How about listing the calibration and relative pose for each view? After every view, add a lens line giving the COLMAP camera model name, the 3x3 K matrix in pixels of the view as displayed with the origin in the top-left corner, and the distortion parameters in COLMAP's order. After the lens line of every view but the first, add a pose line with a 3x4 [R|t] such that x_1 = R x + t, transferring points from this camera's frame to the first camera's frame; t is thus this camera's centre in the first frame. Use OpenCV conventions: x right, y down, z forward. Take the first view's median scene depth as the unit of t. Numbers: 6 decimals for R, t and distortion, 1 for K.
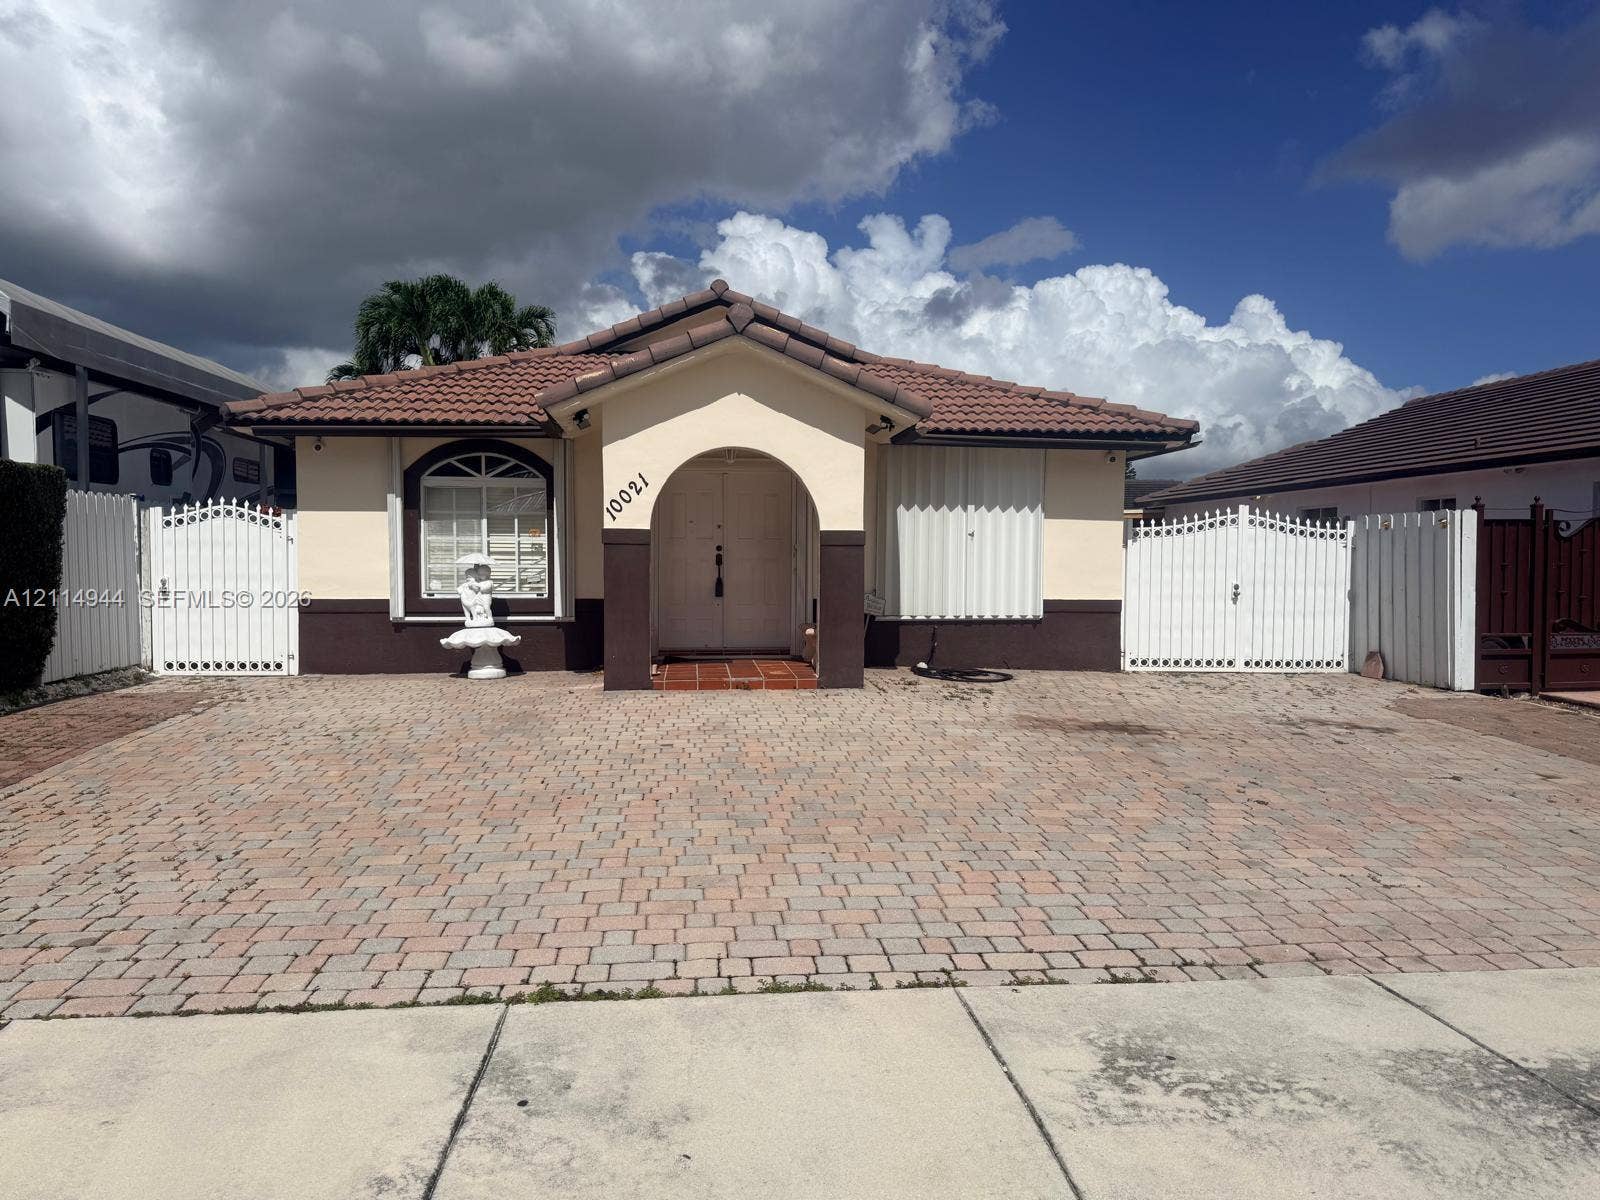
lens RADIAL K [[1199.5, 0, 795.5], [0, 1199.5, 626.1], [0, 0, 1]] dist [0.100592, -0.158372]
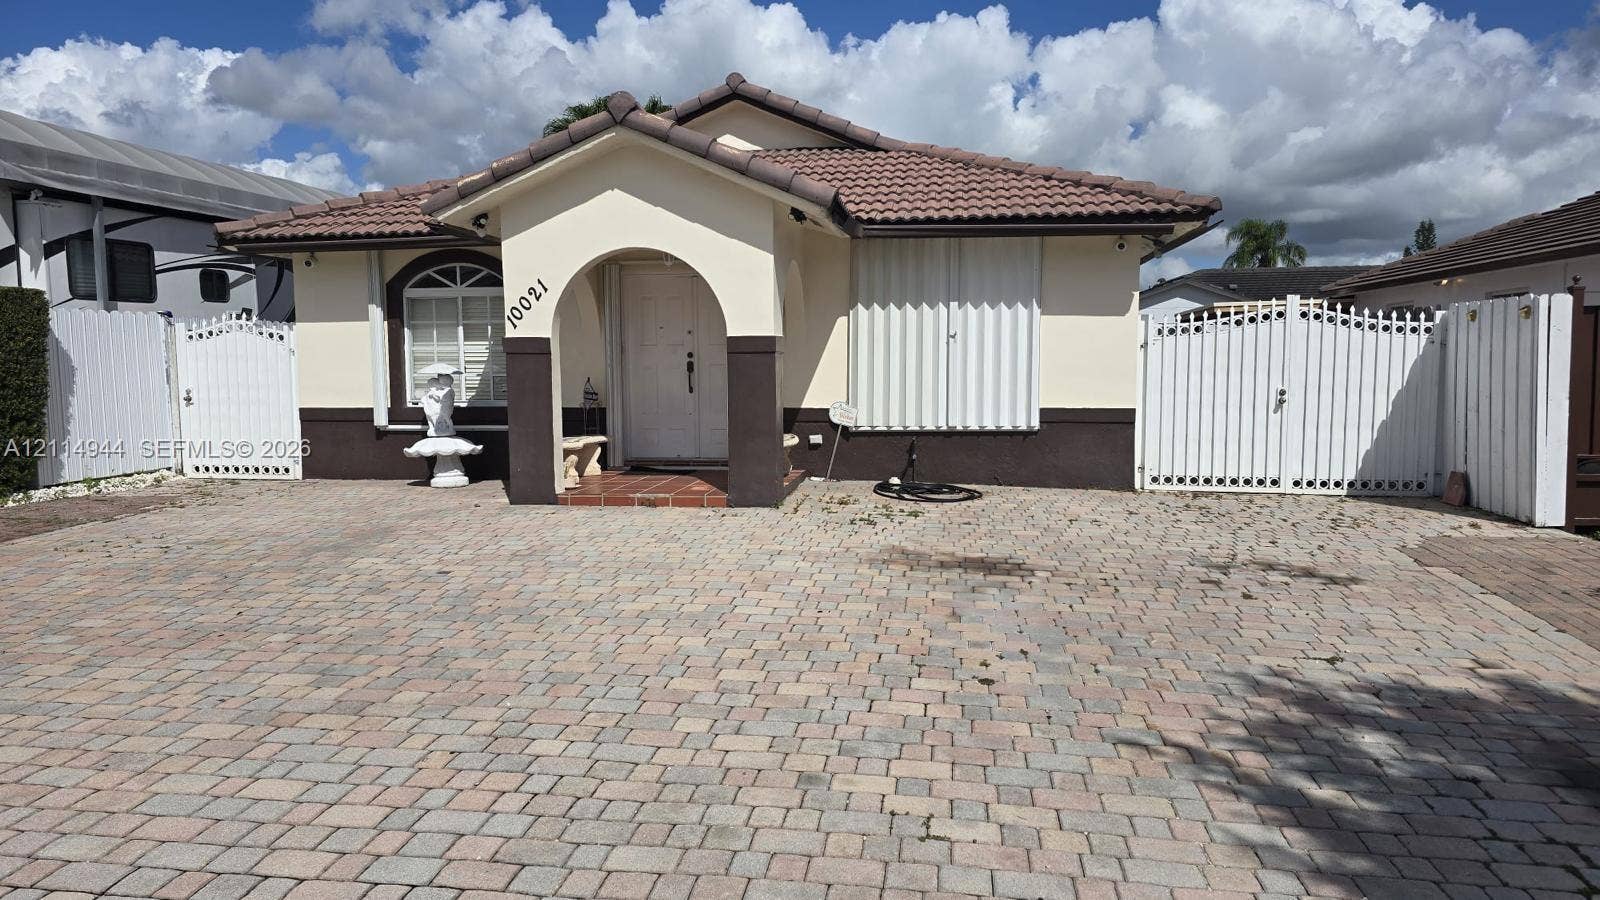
lens RADIAL K [[1128.9, 0, 794.3], [0, 1128.9, 459.4], [0, 0, 1]] dist [0.025490, -0.000658]
pose [[0.962872, 0.013286, -0.269632, 0.277458], [-0.003405, 0.999306, 0.037083, -0.015527], [0.269938, -0.034788, 0.962249, 0.163890]]
